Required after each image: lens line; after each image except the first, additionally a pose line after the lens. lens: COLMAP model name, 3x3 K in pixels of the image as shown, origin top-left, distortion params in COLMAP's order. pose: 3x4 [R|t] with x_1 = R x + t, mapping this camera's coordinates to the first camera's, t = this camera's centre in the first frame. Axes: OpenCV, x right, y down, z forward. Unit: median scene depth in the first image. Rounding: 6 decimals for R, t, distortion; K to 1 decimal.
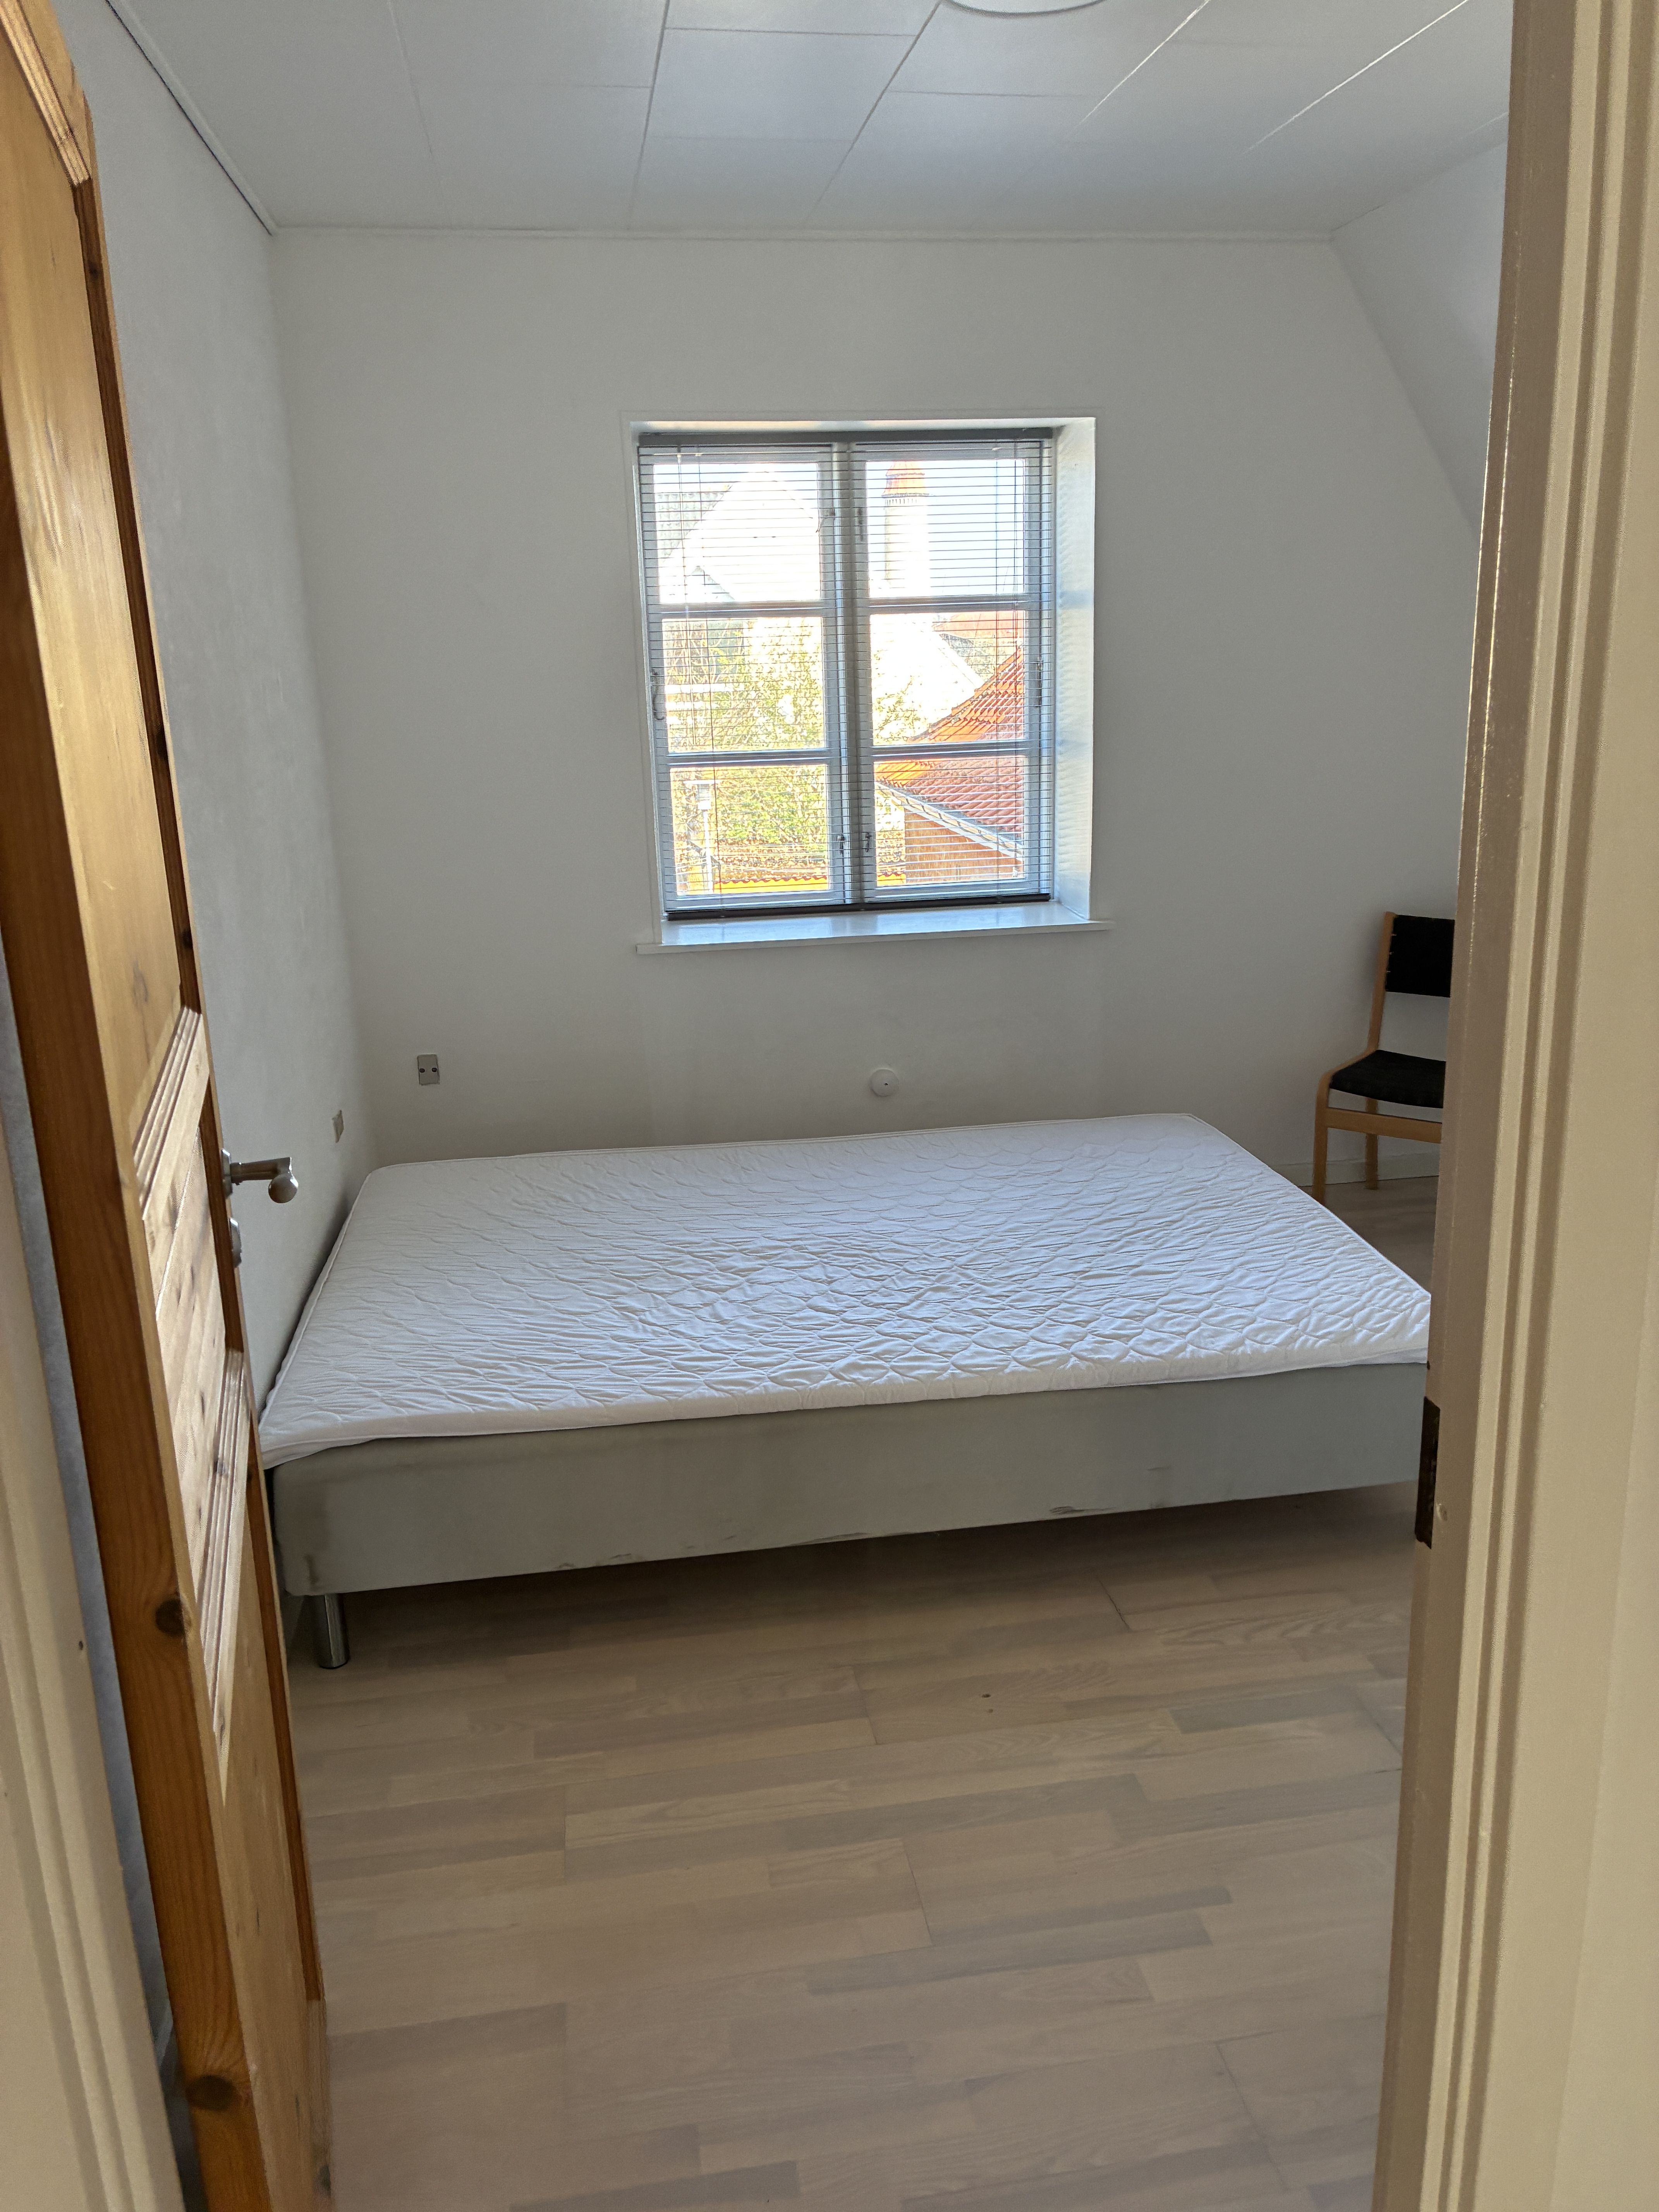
lens RADIAL K [[1693.2, 0, 839.3], [0, 1693.2, 1101.6], [0, 0, 1]] dist [0.025307, -0.021821]
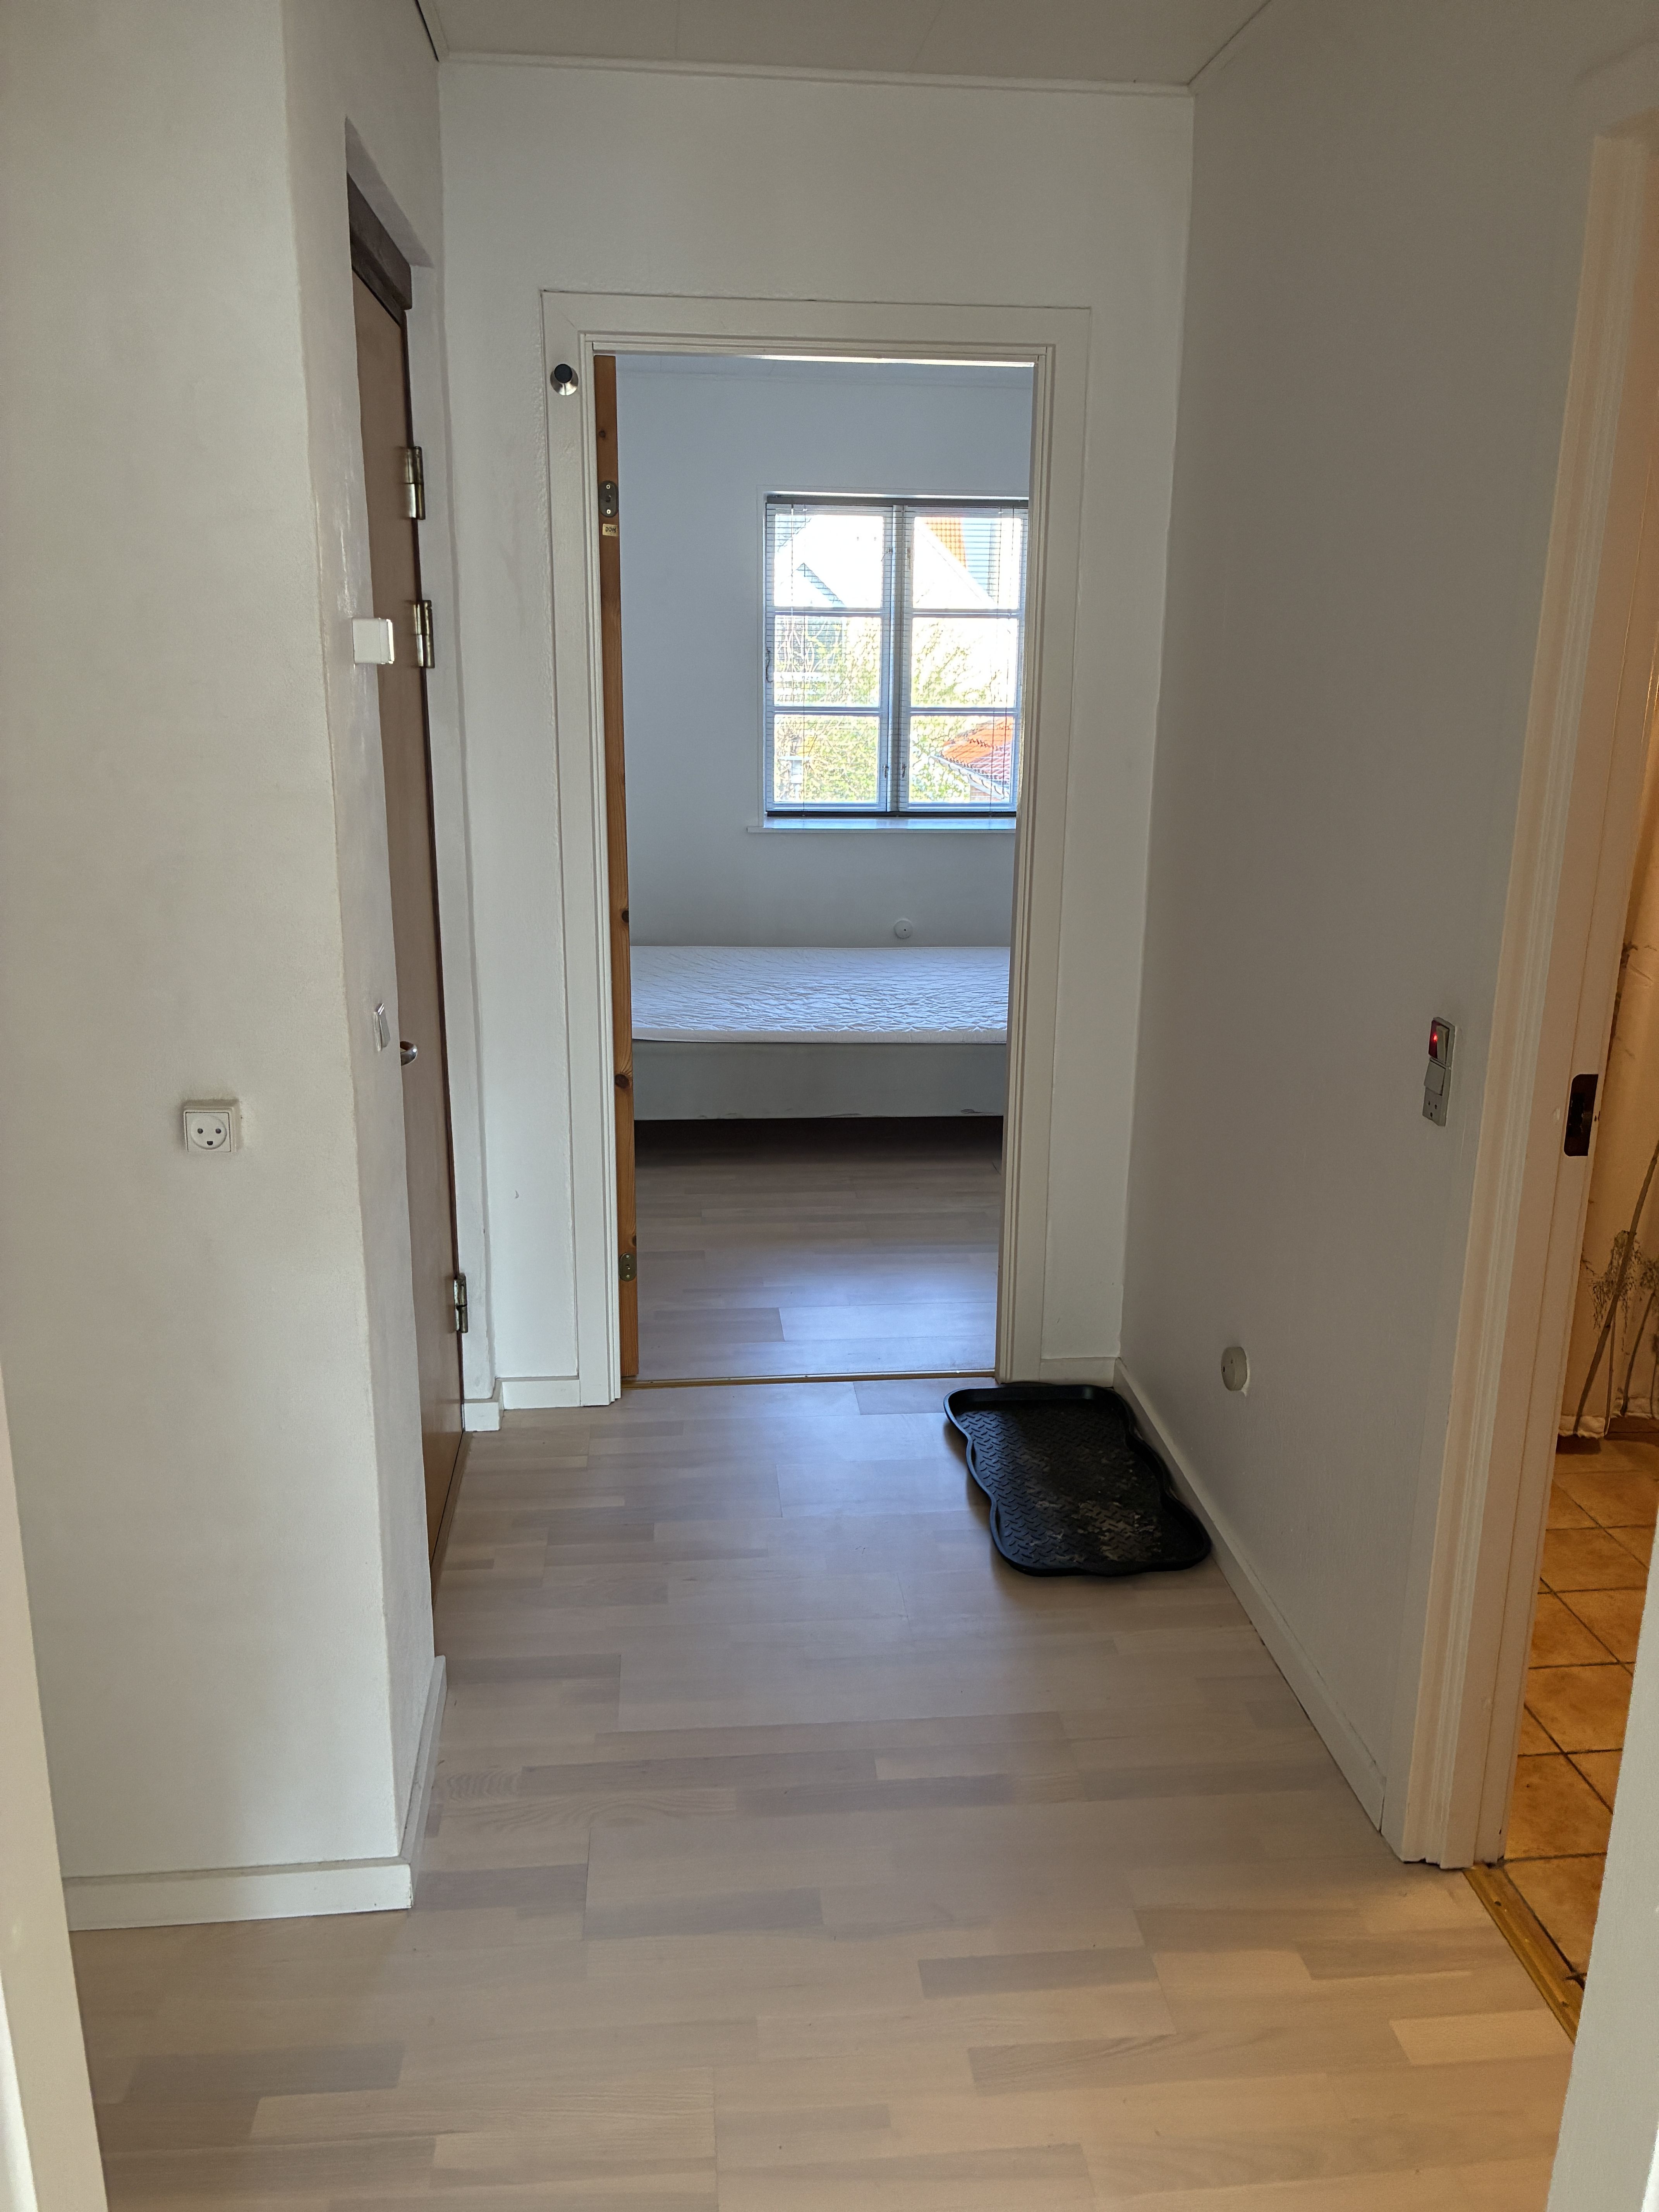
lens RADIAL K [[1693.2, 0, 822.1], [0, 1693.2, 1107.3], [0, 0, 1]] dist [0.025307, -0.021821]
pose [[0.996977, 0.055025, -0.054862, 0.044056], [-0.054699, 0.998475, 0.007417, 0.138714], [0.055186, -0.004394, 0.998466, -0.506479]]
